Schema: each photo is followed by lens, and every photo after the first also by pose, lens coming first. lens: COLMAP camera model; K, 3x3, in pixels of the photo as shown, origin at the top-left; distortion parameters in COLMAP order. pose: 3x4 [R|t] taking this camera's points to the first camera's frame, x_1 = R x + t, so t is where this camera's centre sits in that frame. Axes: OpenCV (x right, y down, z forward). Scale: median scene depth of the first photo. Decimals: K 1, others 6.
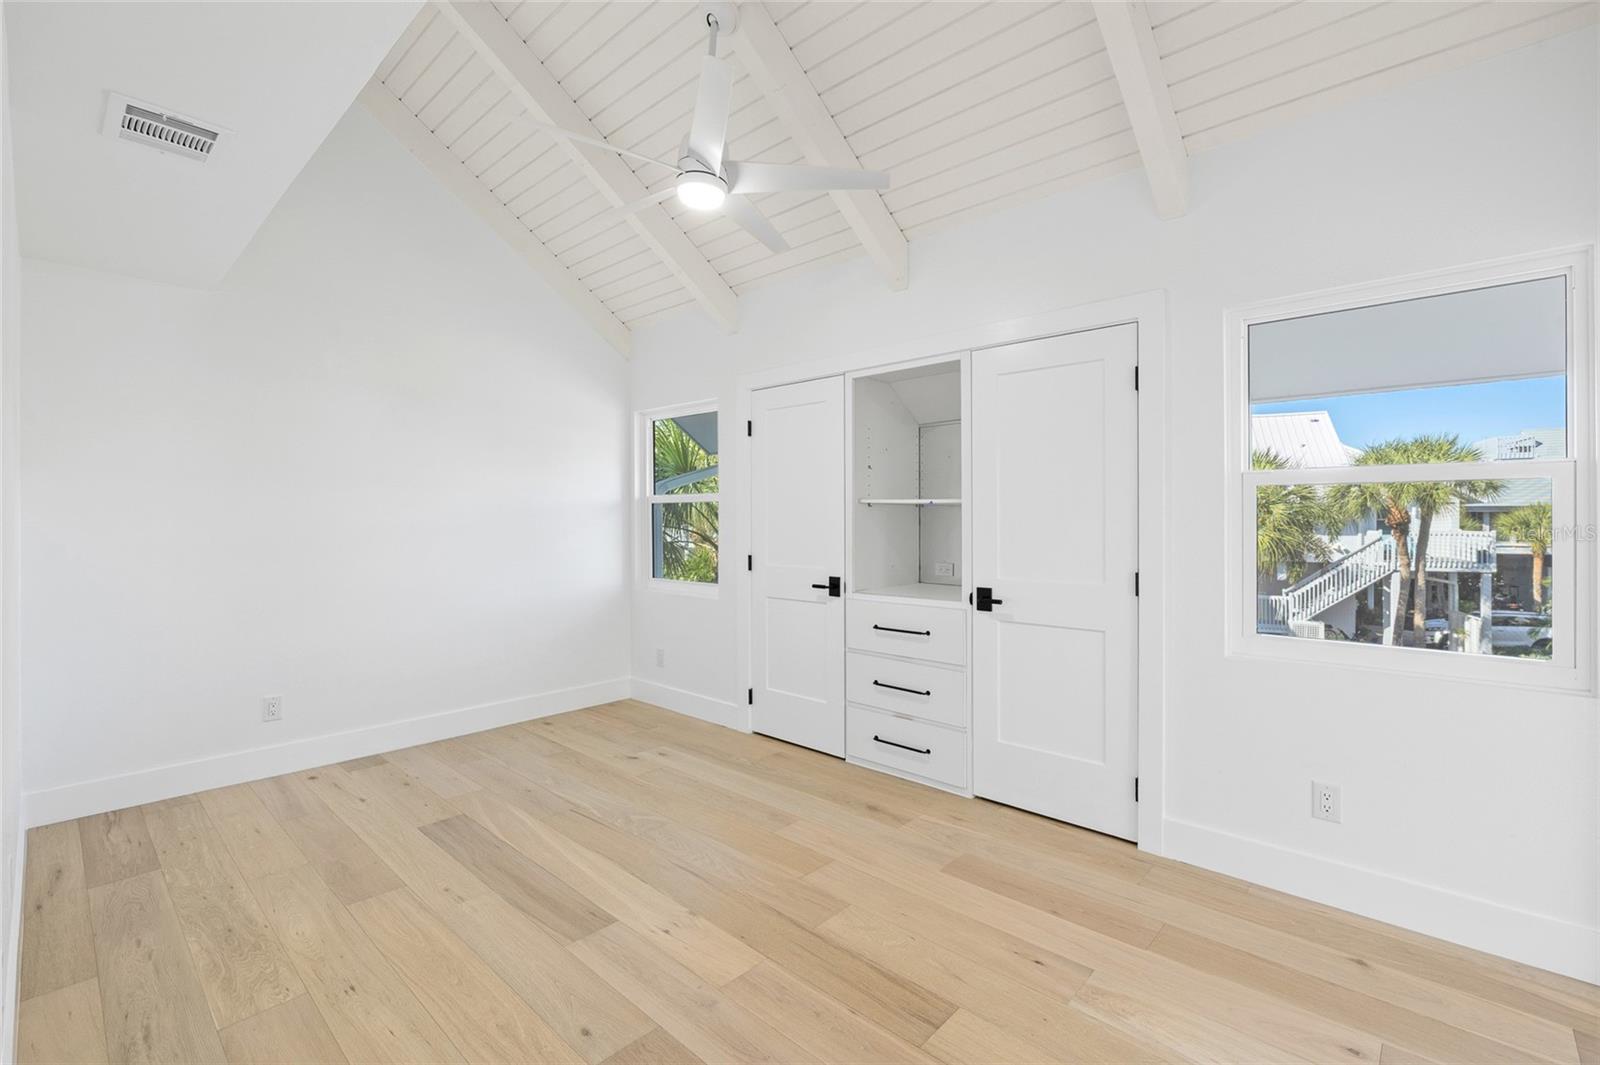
lens RADIAL K [[706.2, 0, 800.7], [0, 706.2, 520.8], [0, 0, 1]] dist [-0.008328, 0.000949]
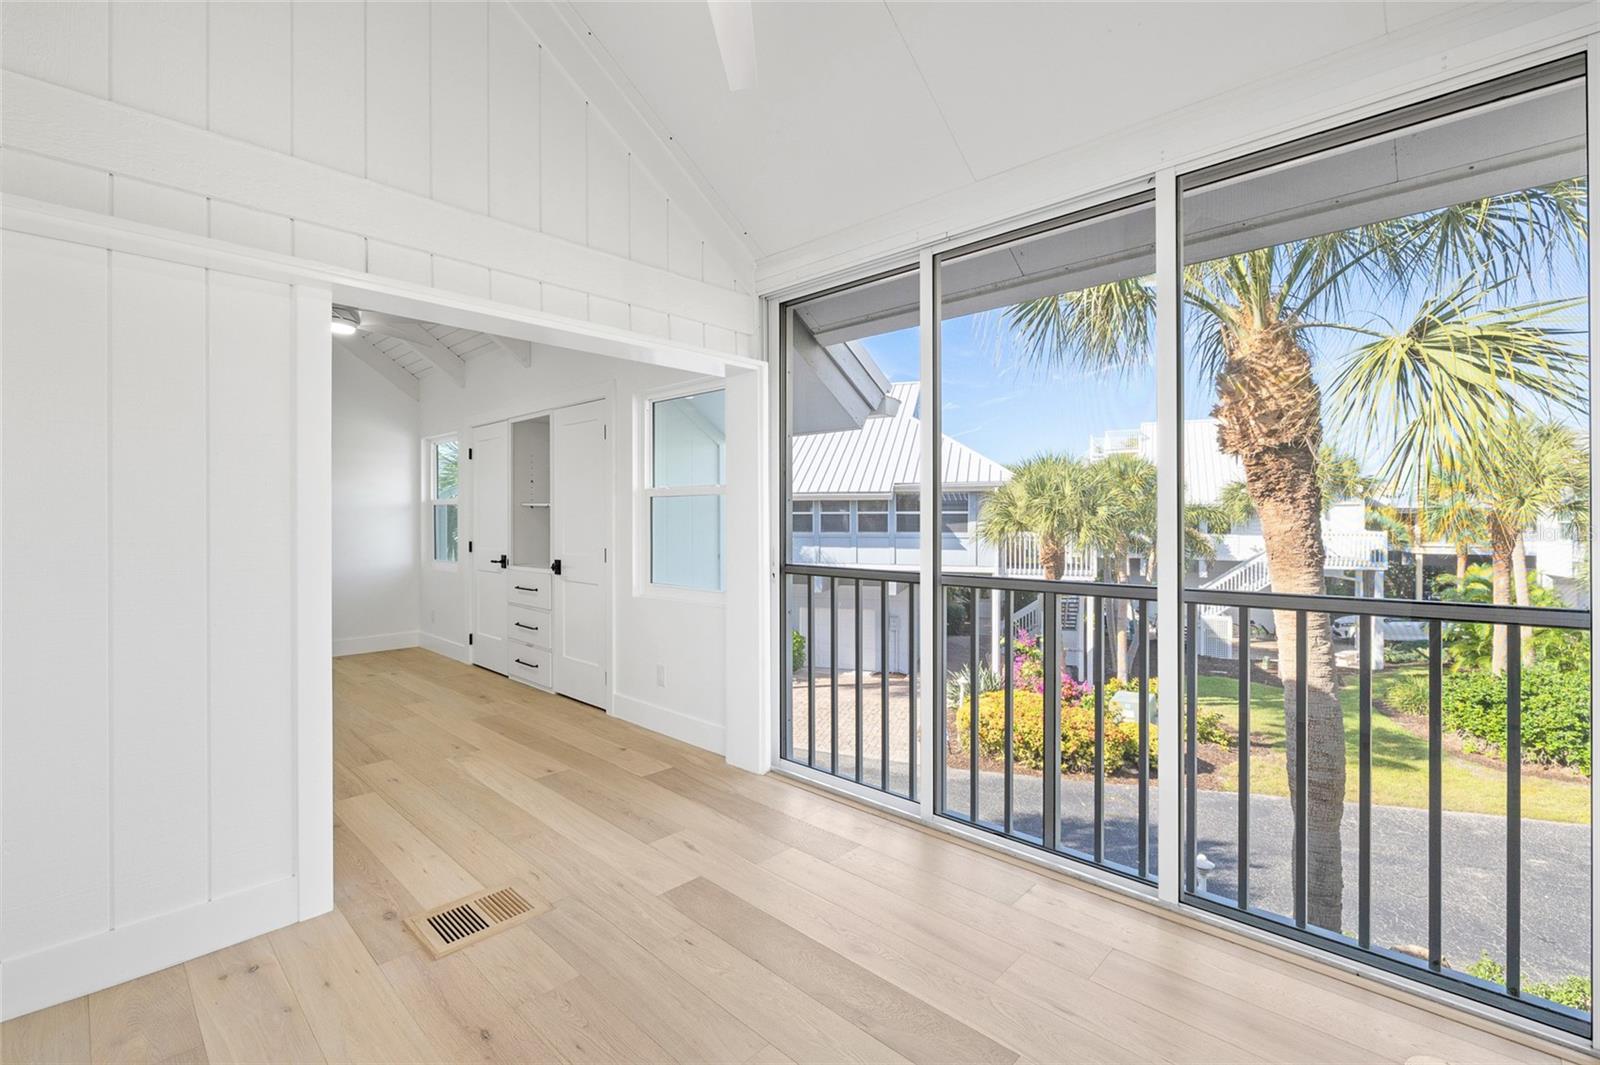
lens RADIAL K [[706.2, 0, 800.7], [0, 706.2, 520.8], [0, 0, 1]] dist [-0.008328, 0.000949]
pose [[0.999914, 0.003343, -0.012706, 0.731264], [-0.003335, 0.999994, 0.000655, 0.003769], [0.012708, -0.000613, 0.999919, -0.511165]]
